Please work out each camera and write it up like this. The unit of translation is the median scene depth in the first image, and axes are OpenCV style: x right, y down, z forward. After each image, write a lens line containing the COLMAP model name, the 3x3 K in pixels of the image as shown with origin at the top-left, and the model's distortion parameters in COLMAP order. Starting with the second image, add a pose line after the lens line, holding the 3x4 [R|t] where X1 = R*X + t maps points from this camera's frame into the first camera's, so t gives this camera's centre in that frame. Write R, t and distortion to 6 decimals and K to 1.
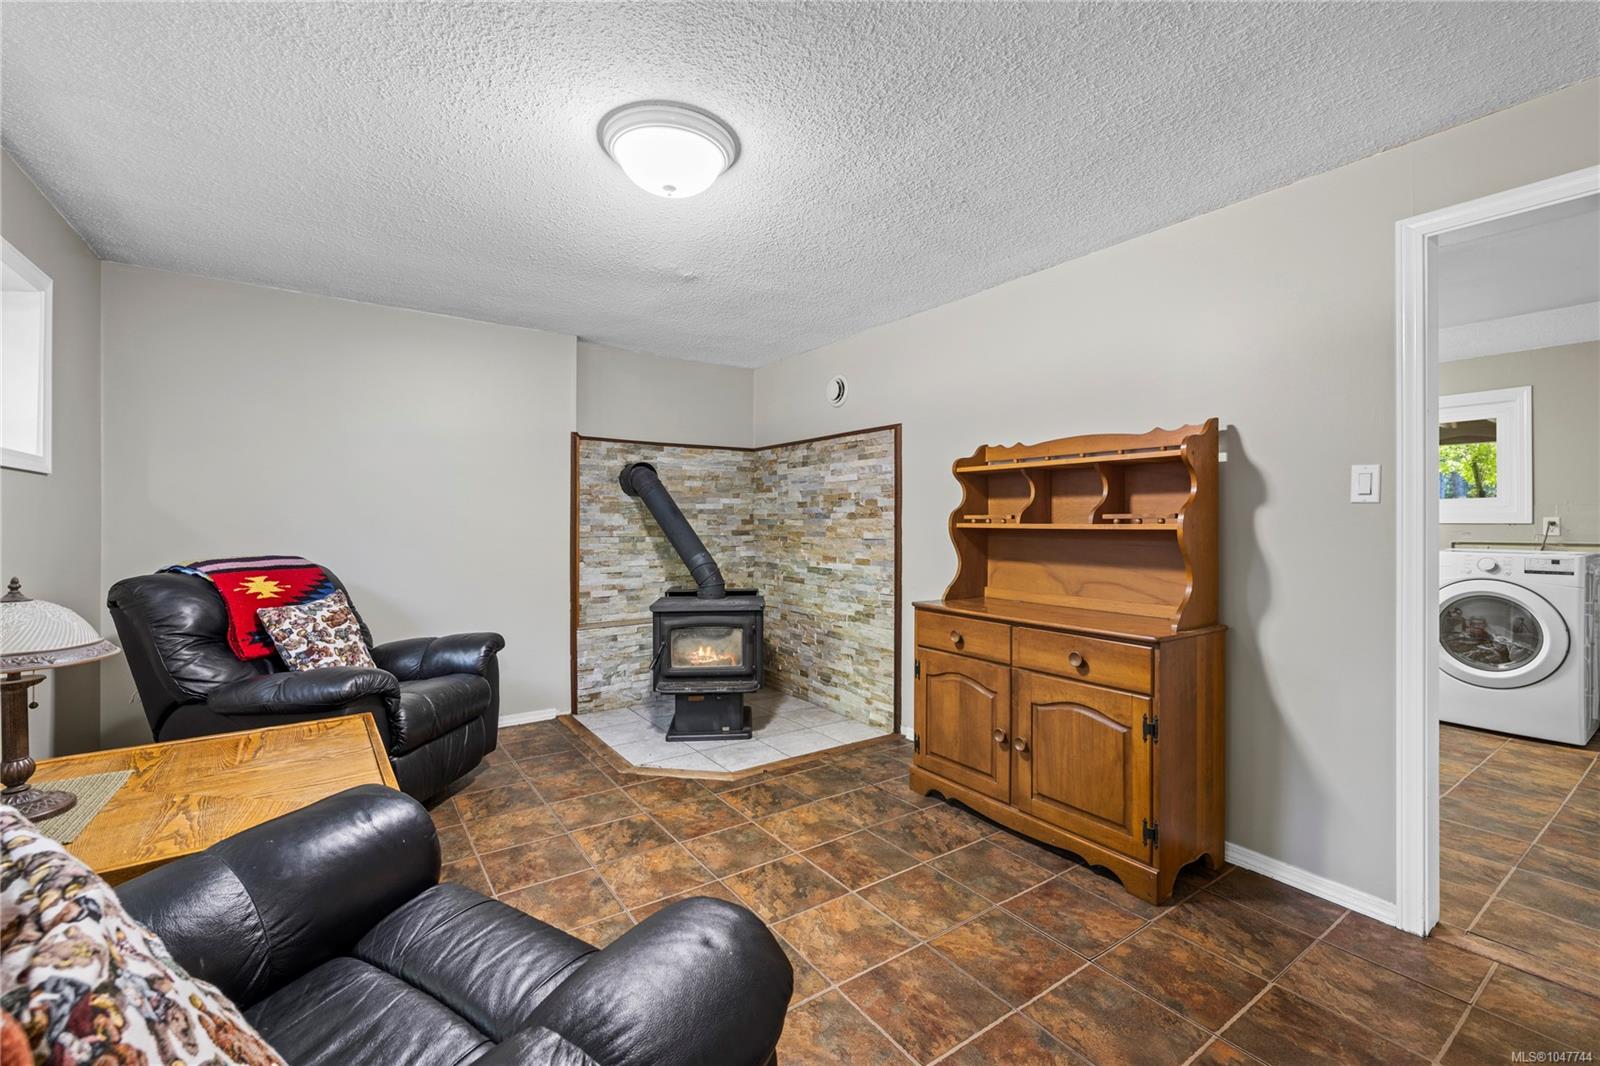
lens RADIAL K [[674.1, 0, 804.3], [0, 674.1, 524.3], [0, 0, 1]] dist [0.000728, 0.000367]
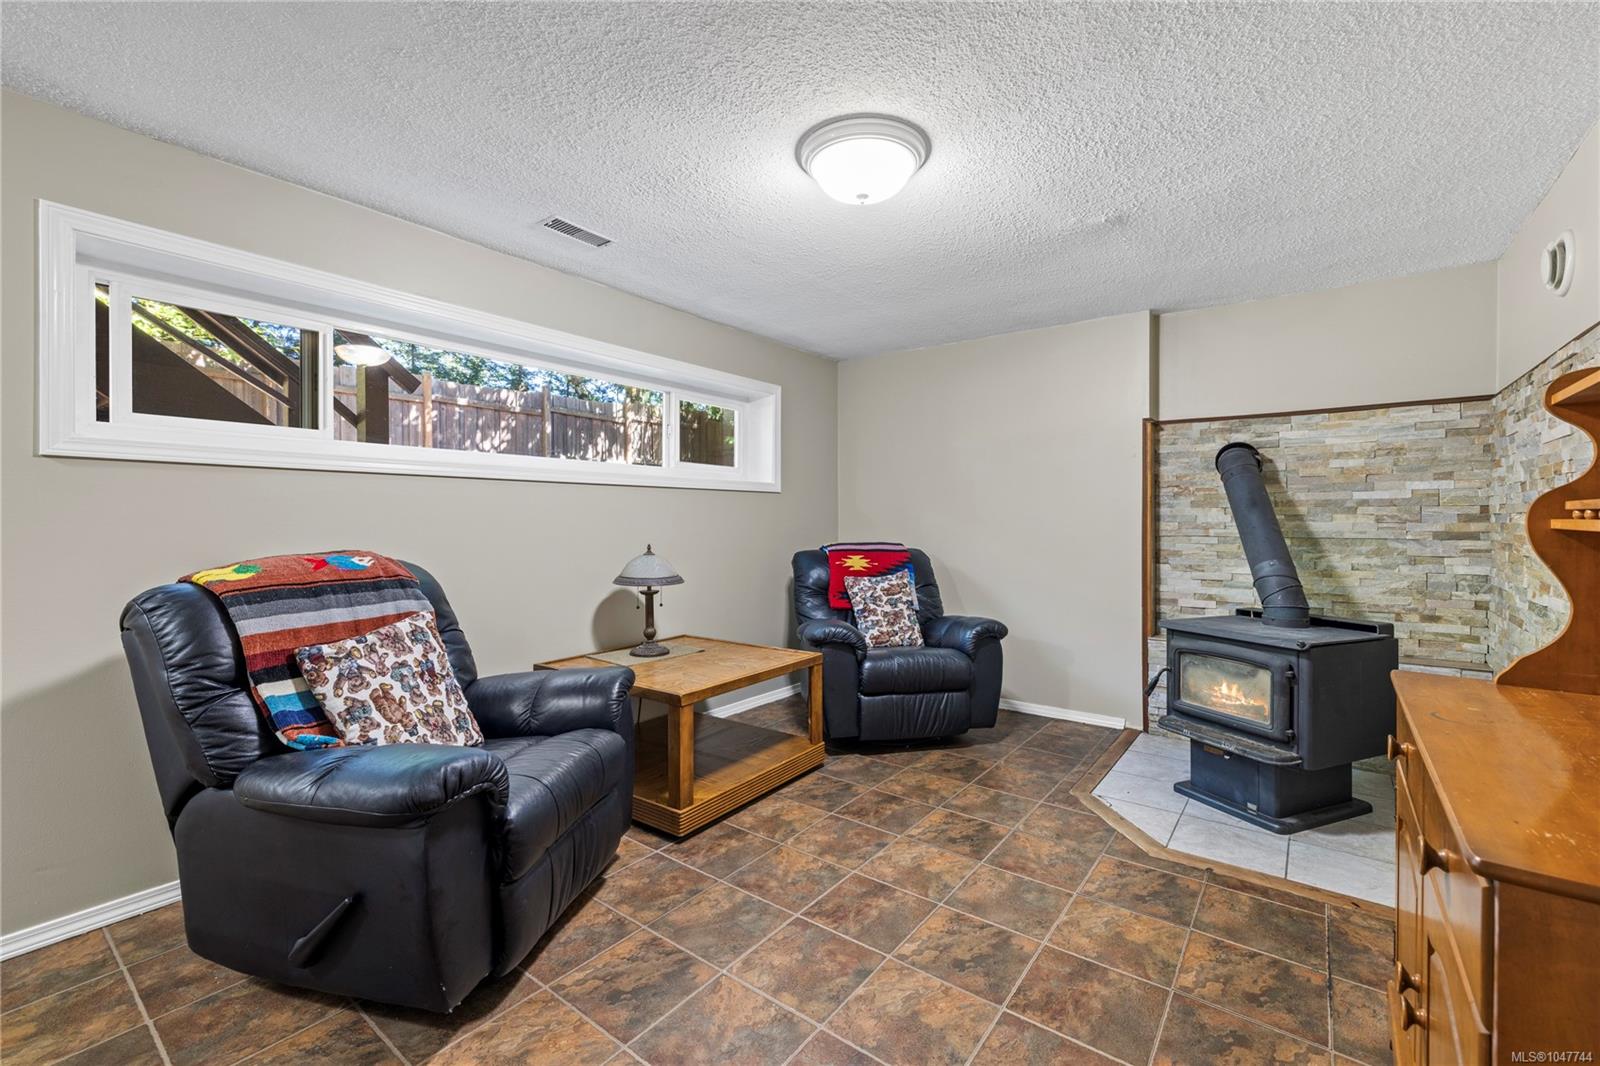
lens RADIAL K [[674.1, 0, 803.2], [0, 674.1, 525.6], [0, 0, 1]] dist [0.000728, 0.000367]
pose [[0.301292, 0.008130, -0.953497, 0.472222], [-0.002948, 0.999967, 0.007595, 0.000836], [0.953527, 0.000522, 0.301306, 0.368249]]
